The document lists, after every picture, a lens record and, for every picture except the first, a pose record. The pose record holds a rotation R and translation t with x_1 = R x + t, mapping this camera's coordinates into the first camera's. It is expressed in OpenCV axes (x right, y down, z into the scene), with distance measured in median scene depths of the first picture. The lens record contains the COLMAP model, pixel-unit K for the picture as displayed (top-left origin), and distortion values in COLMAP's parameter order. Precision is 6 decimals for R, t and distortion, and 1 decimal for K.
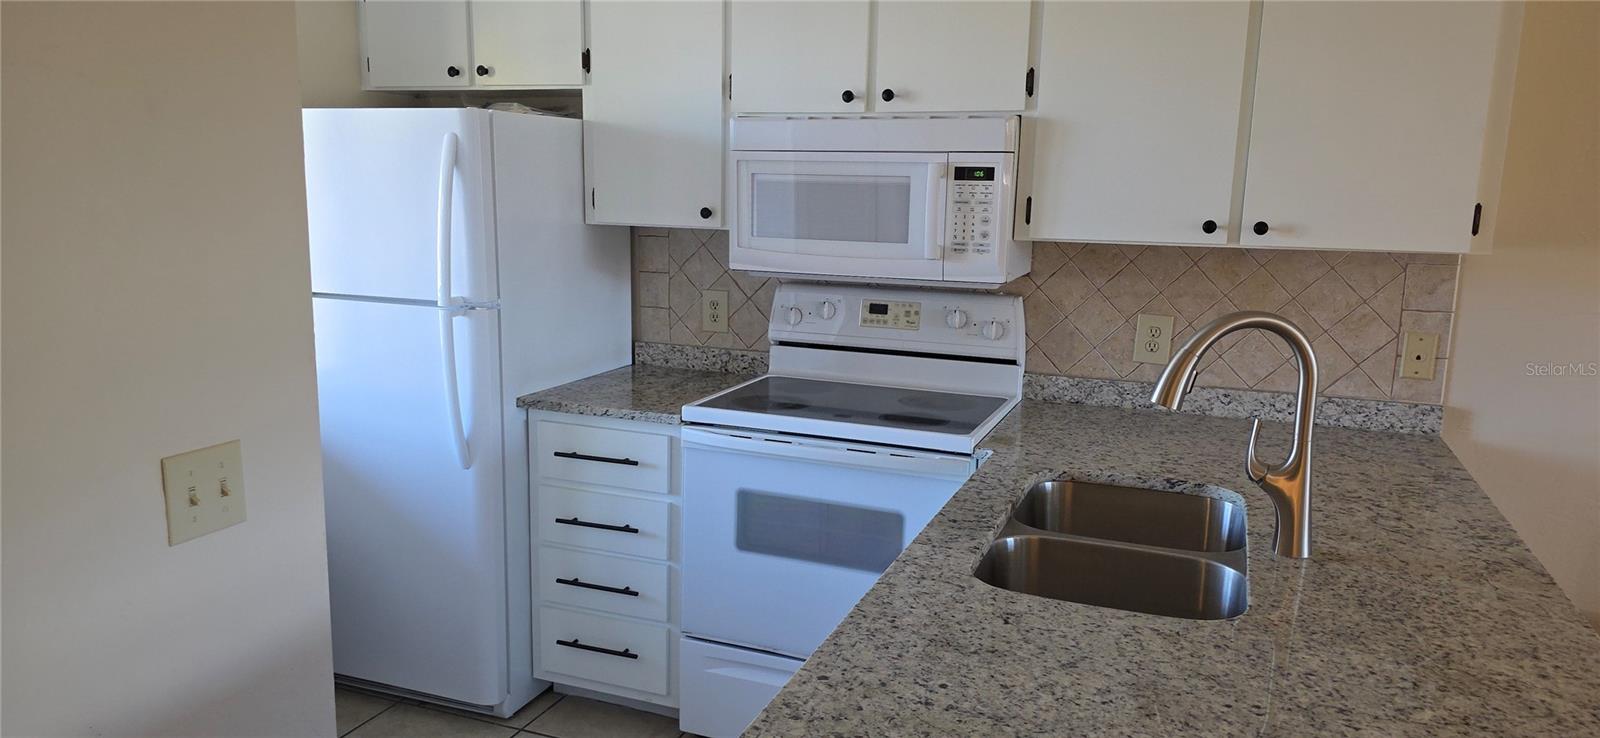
lens RADIAL K [[1084.3, 0, 794.1], [0, 1084.3, 390.4], [0, 0, 1]] dist [0.064871, -0.071046]
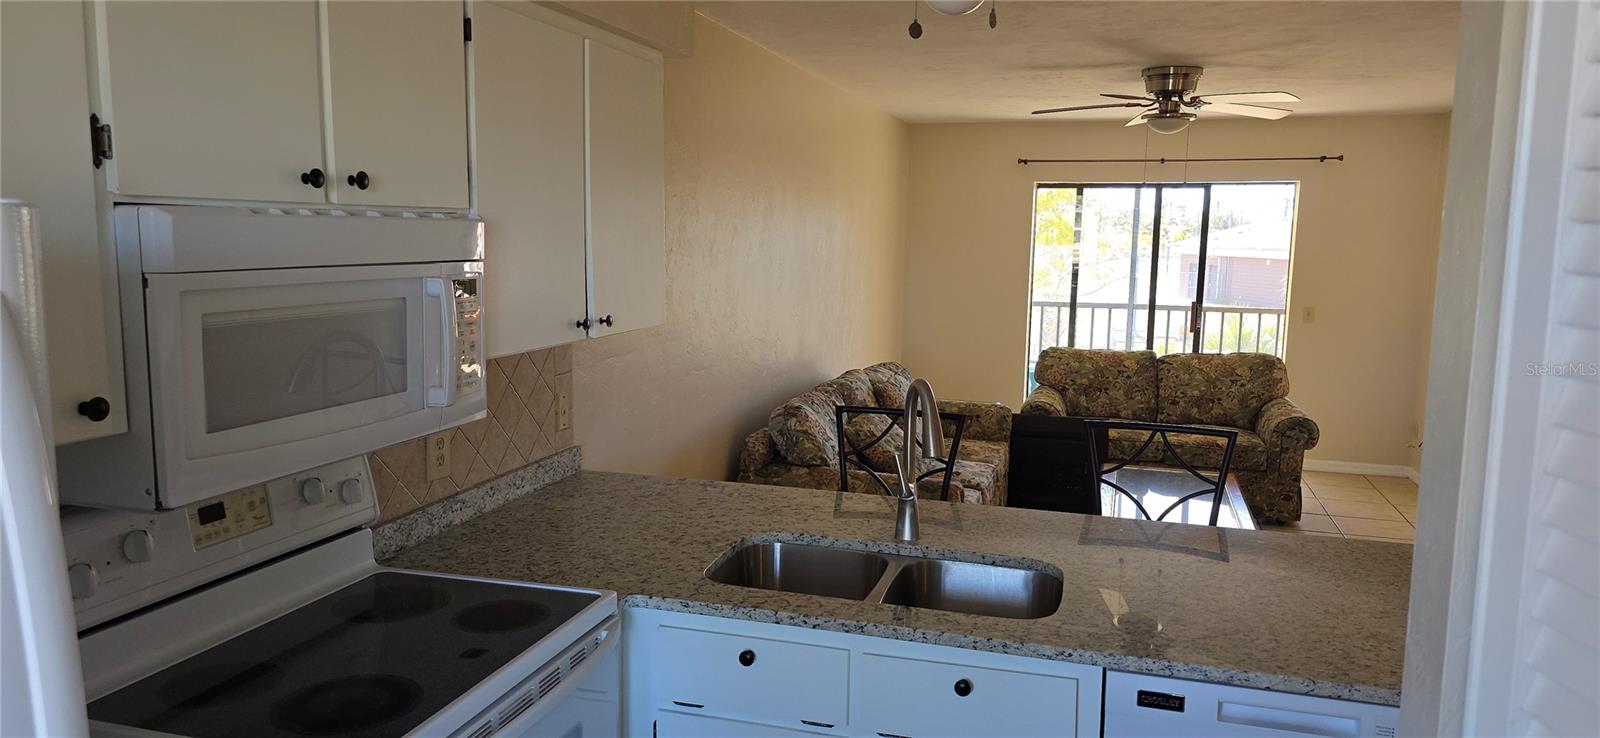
lens RADIAL K [[1084.3, 0, 808.2], [0, 1084.3, 361.7], [0, 0, 1]] dist [0.064871, -0.071046]
pose [[-0.099253, -0.141893, 0.984894, -0.605669], [0.177251, 0.971430, 0.157815, -0.217113], [-0.979148, 0.190237, -0.071266, 0.788754]]
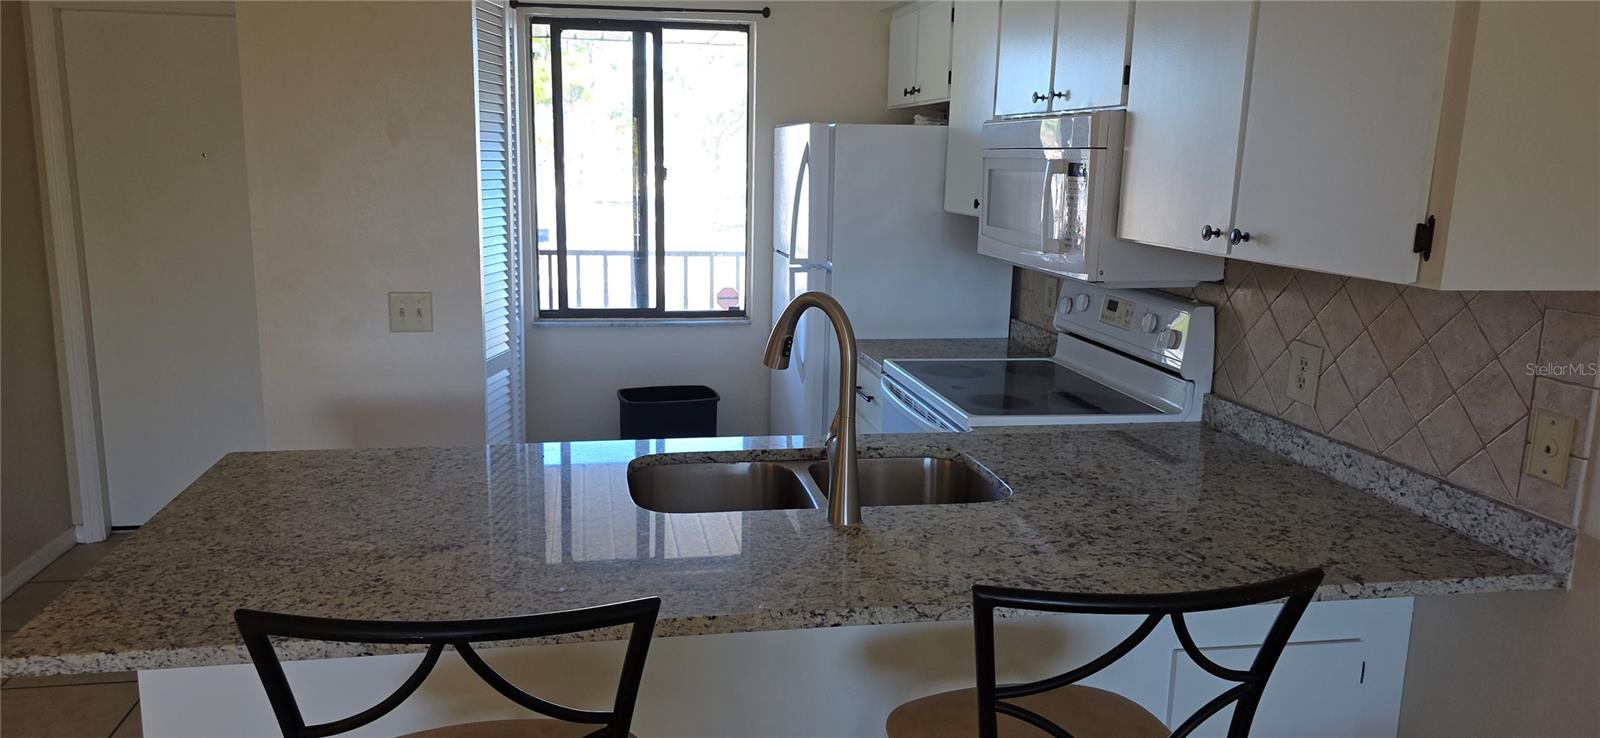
lens RADIAL K [[1084.3, 0, 754.8], [0, 1084.3, 370.0], [0, 0, 1]] dist [0.064871, -0.071046]
pose [[0.507547, 0.159341, -0.846762, 0.854825], [-0.175512, 0.981266, 0.079450, -0.044163], [0.843559, 0.108292, 0.526005, 0.233102]]
